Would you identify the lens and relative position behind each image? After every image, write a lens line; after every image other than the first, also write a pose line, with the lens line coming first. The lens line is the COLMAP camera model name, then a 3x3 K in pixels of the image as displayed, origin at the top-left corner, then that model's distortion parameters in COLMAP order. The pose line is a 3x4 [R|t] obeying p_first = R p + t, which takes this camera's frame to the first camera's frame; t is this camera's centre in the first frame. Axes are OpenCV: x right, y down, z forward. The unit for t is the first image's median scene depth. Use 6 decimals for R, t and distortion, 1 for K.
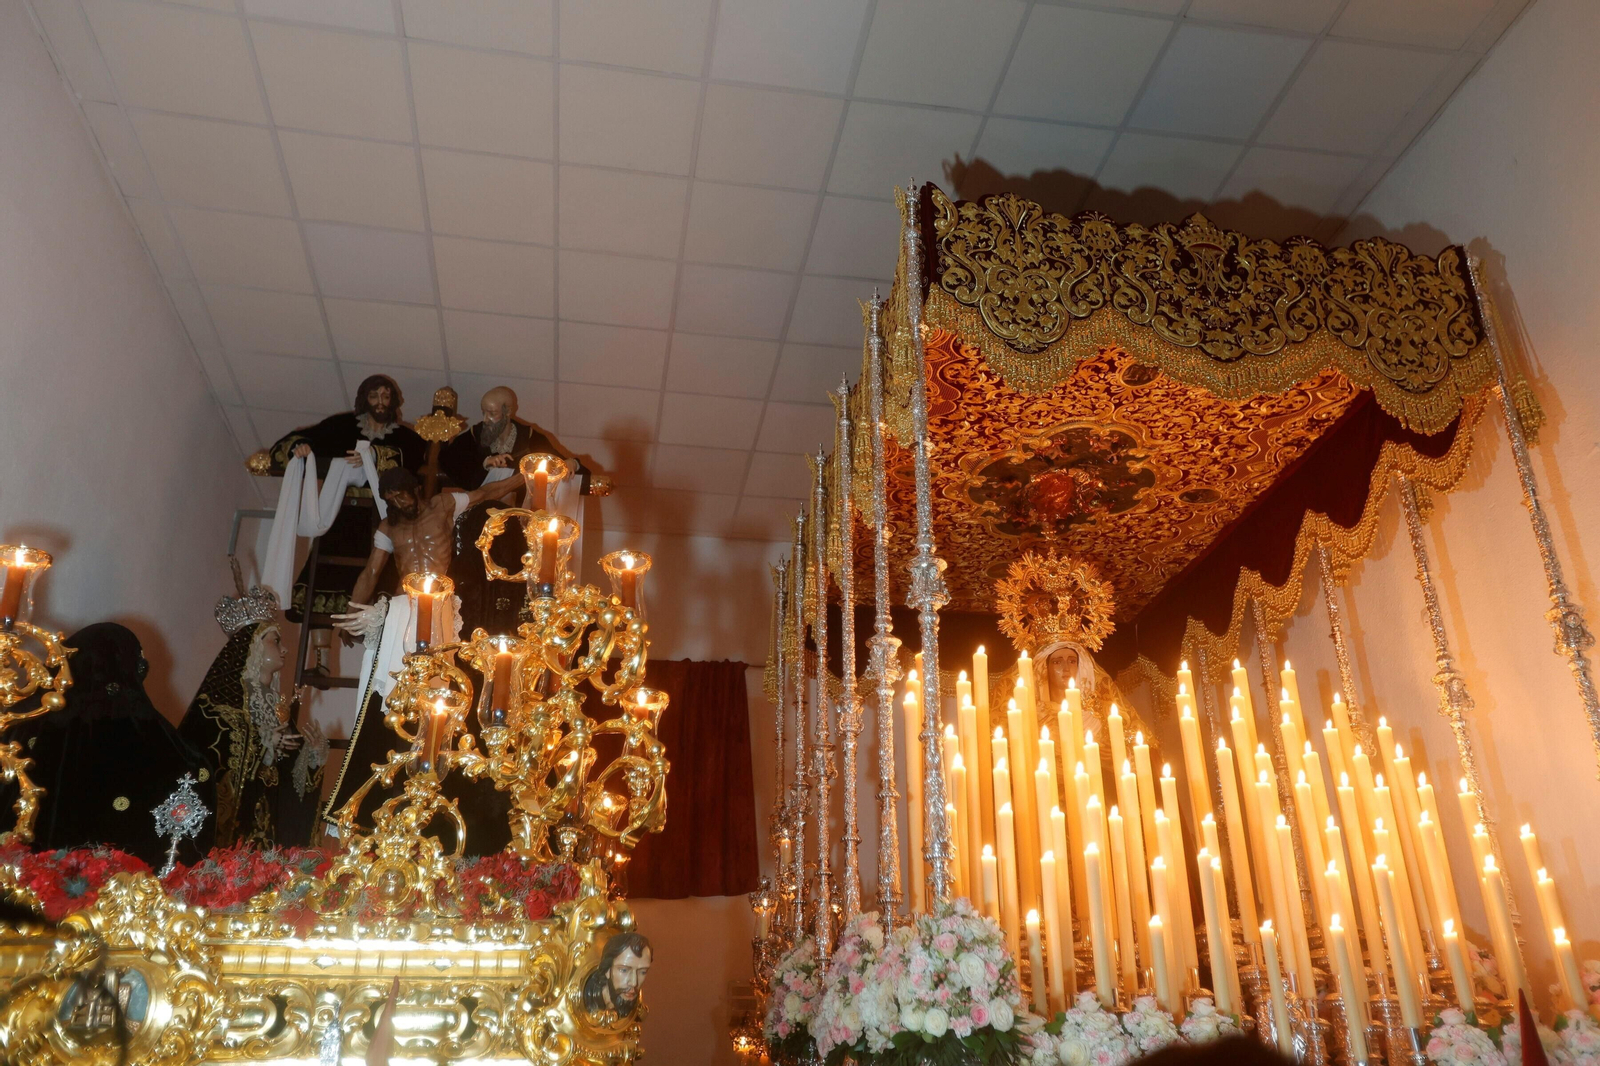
lens RADIAL K [[1299.2, 0, 800.0], [0, 1299.2, 533.0], [0, 0, 1]] dist [-0.047674, 0.105681]
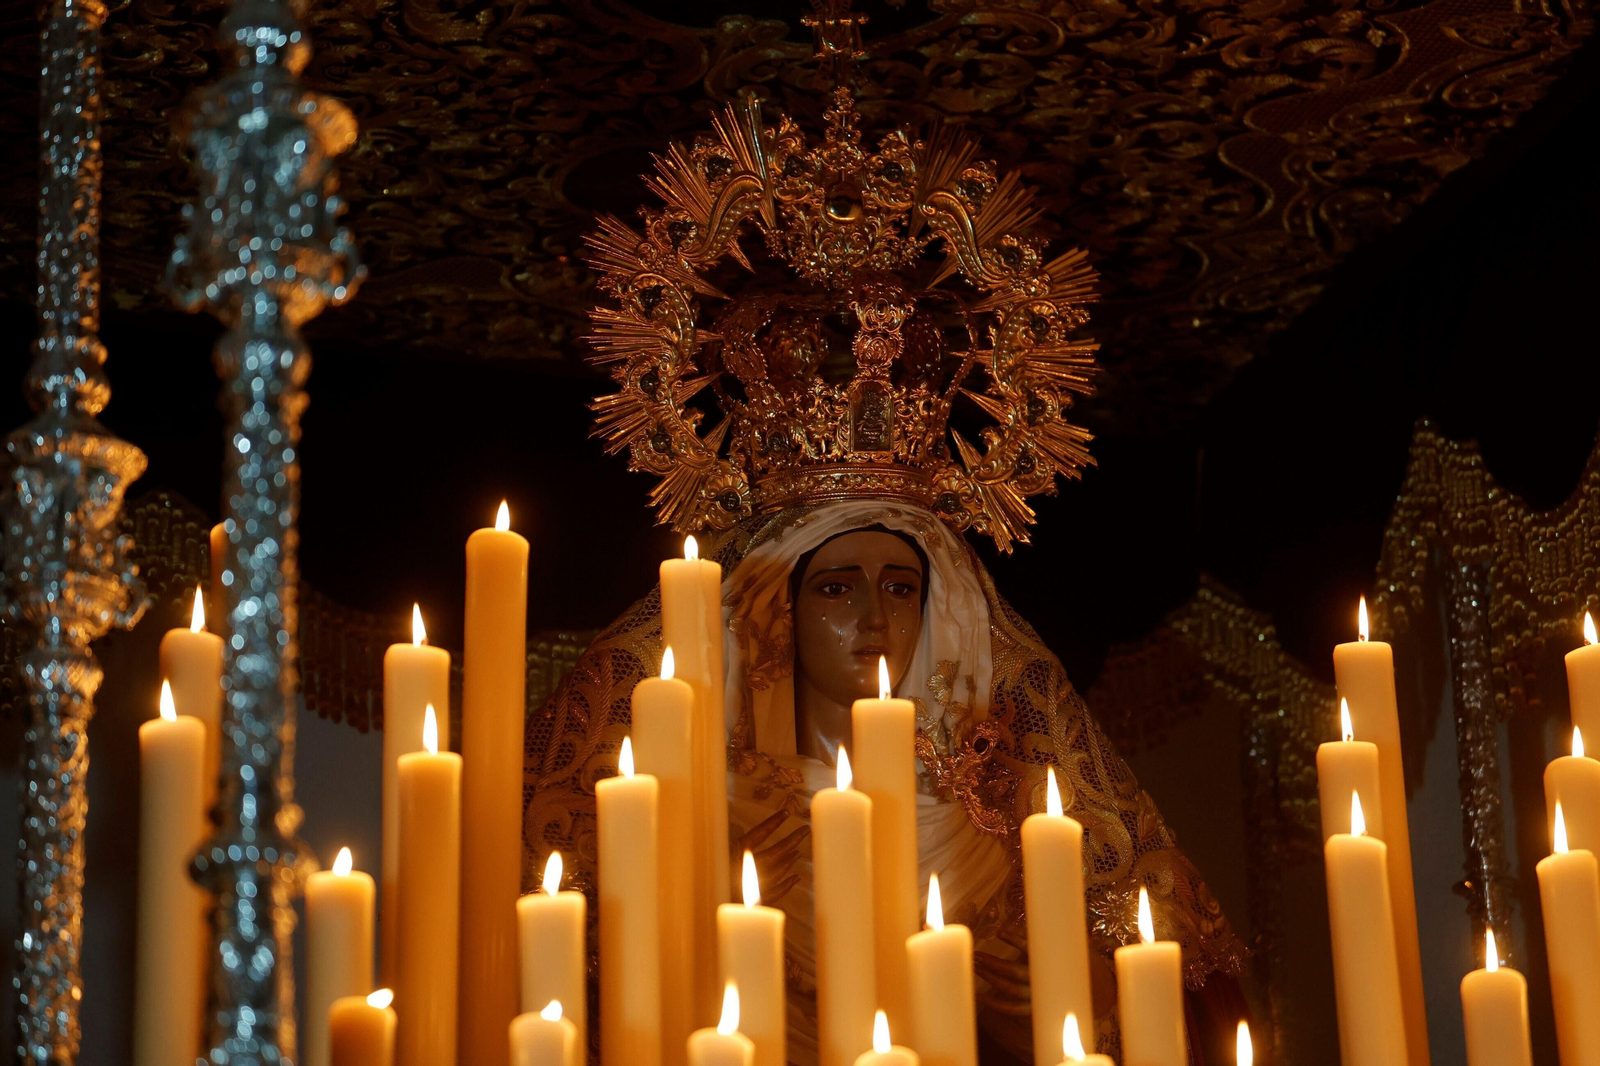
lens RADIAL K [[5965.7, 0, 799.1], [0, 5965.7, 507.6], [0, 0, 1]] dist [0.936320, -3.196829]
pose [[0.983544, 0.042276, 0.175653, 0.005455], [-0.056783, 0.995304, 0.078398, 0.002875], [-0.171513, -0.087082, 0.981326, -0.053033]]
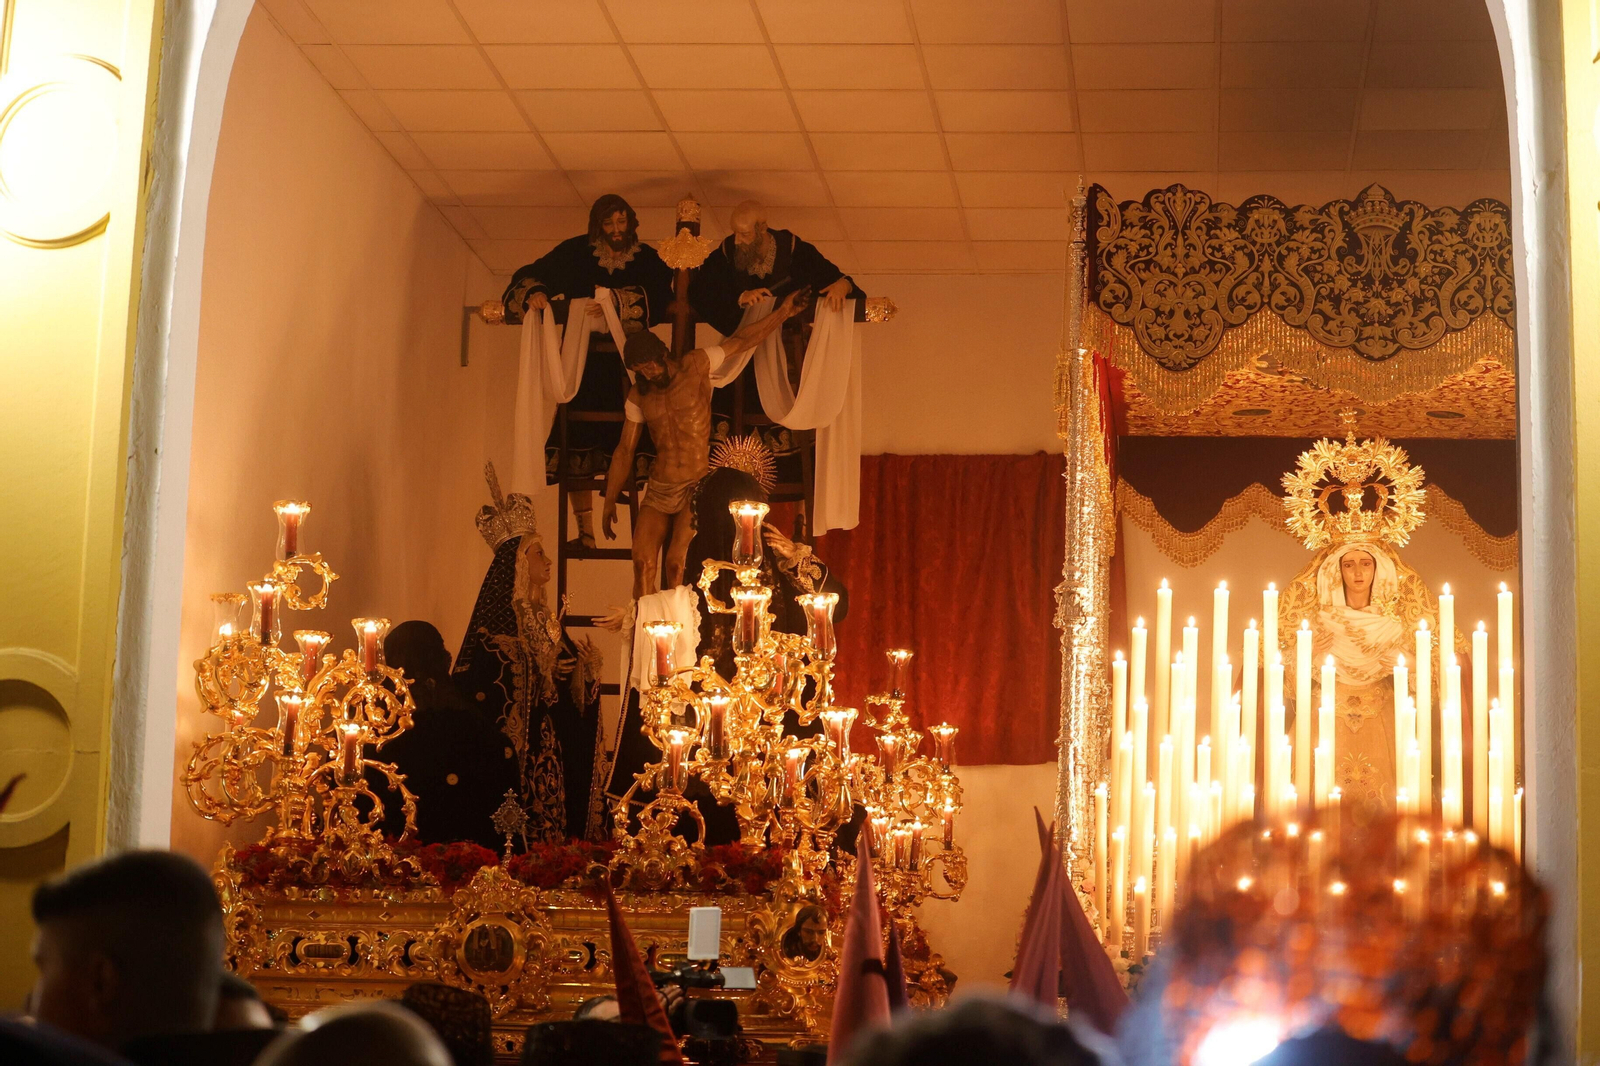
lens RADIAL K [[3111.8, 0, 800.0], [0, 3111.8, 533.0], [0, 0, 1]] dist [-0.255459, -0.088745]
pose [[0.959067, -0.017738, -0.282624, 0.558470], [0.094014, 0.961373, 0.258695, -0.655916], [0.267118, -0.274677, 0.923689, -1.387101]]
